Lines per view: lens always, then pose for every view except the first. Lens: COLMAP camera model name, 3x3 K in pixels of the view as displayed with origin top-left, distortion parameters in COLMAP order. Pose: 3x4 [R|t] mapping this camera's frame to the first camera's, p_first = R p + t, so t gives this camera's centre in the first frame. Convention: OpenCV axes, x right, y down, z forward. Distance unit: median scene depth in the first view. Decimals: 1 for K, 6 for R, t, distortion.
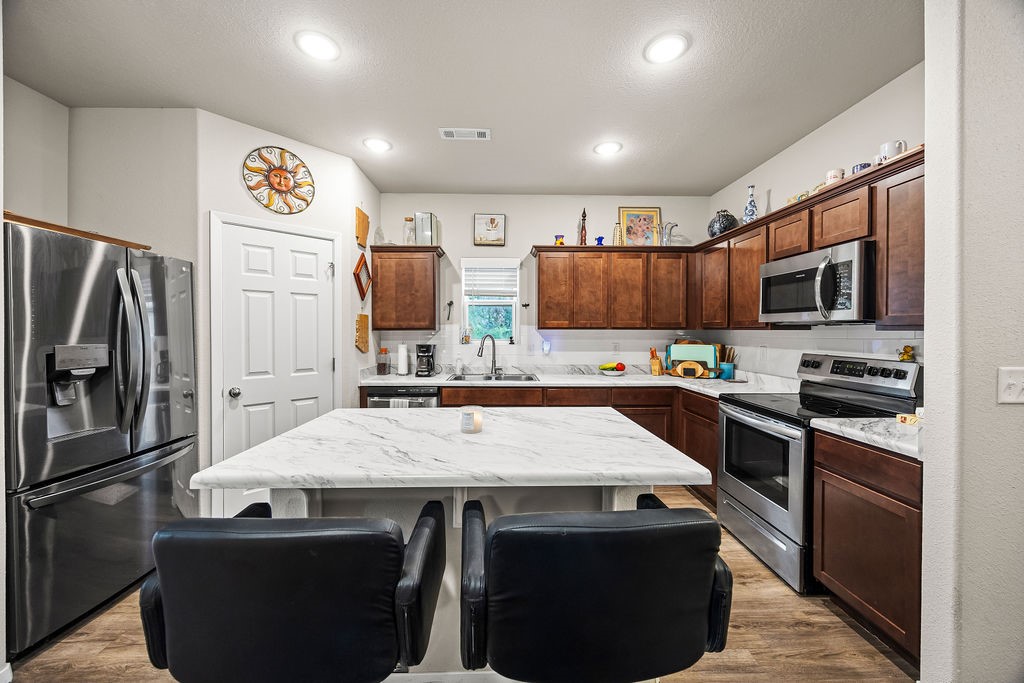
lens RADIAL K [[388.8, 0, 509.3], [0, 388.8, 335.7], [0, 0, 1]] dist [-0.001354, 0.000339]
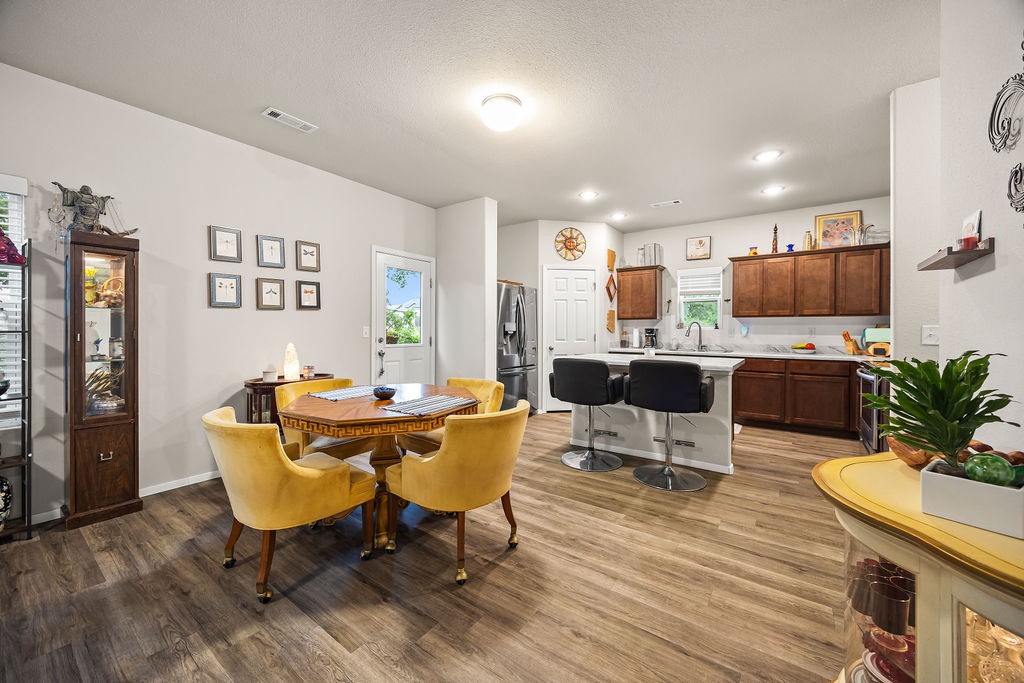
lens RADIAL K [[388.8, 0, 502.3], [0, 388.8, 326.5], [0, 0, 1]] dist [-0.001354, 0.000339]
pose [[0.786193, -0.002735, -0.617975, 0.284494], [-0.009937, 0.999805, -0.017066, 0.047988], [0.617901, 0.019558, 0.786012, -0.601933]]
